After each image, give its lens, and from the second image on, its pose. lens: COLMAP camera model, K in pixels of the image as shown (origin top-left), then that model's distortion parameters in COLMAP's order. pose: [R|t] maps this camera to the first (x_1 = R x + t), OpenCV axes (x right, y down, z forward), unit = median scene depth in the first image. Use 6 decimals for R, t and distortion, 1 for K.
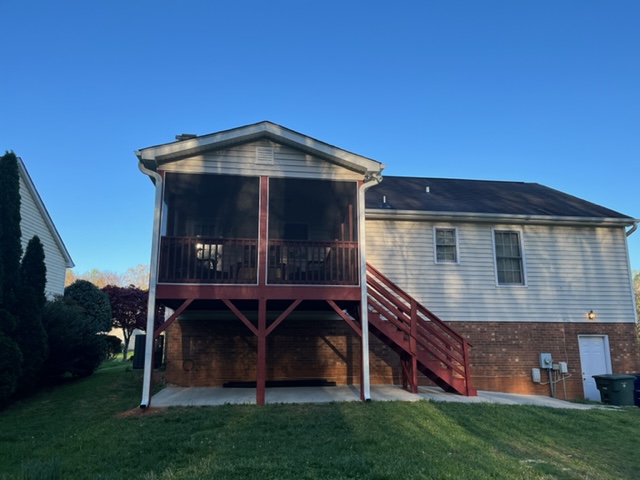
lens RADIAL K [[473.0, 0, 319.9], [0, 473.0, 239.4], [0, 0, 1]] dist [0.011590, -0.002368]
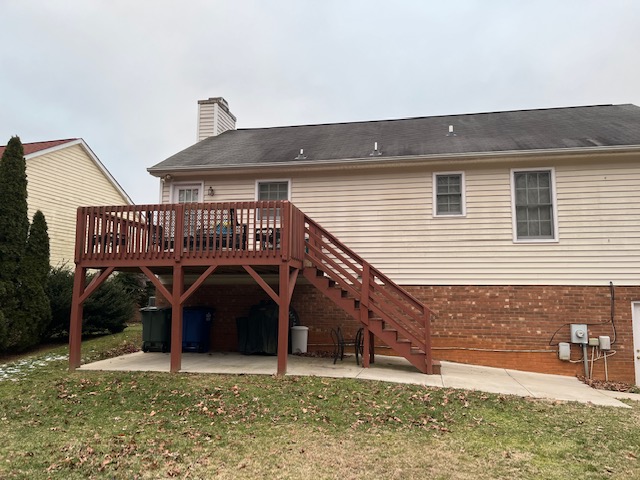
lens RADIAL K [[489.3, 0, 320.8], [0, 489.3, 243.5], [0, 0, 1]] dist [0.014355, -0.019188]
pose [[0.946793, -0.031844, -0.320265, 0.333435], [0.059727, 0.995193, 0.077615, 0.018103], [0.316254, -0.092613, 0.944143, 0.110533]]
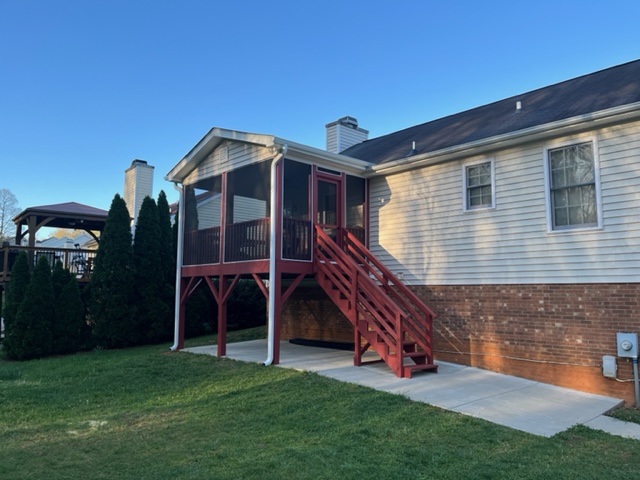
lens RADIAL K [[480.9, 0, 320.3], [0, 480.9, 240.5], [0, 0, 1]] dist [-0.000033, -0.005626]
pose [[0.582918, -0.087972, -0.807755, 0.751427], [0.168631, 0.985575, 0.014355, 0.045744], [0.794840, -0.144580, 0.589344, 0.335747]]
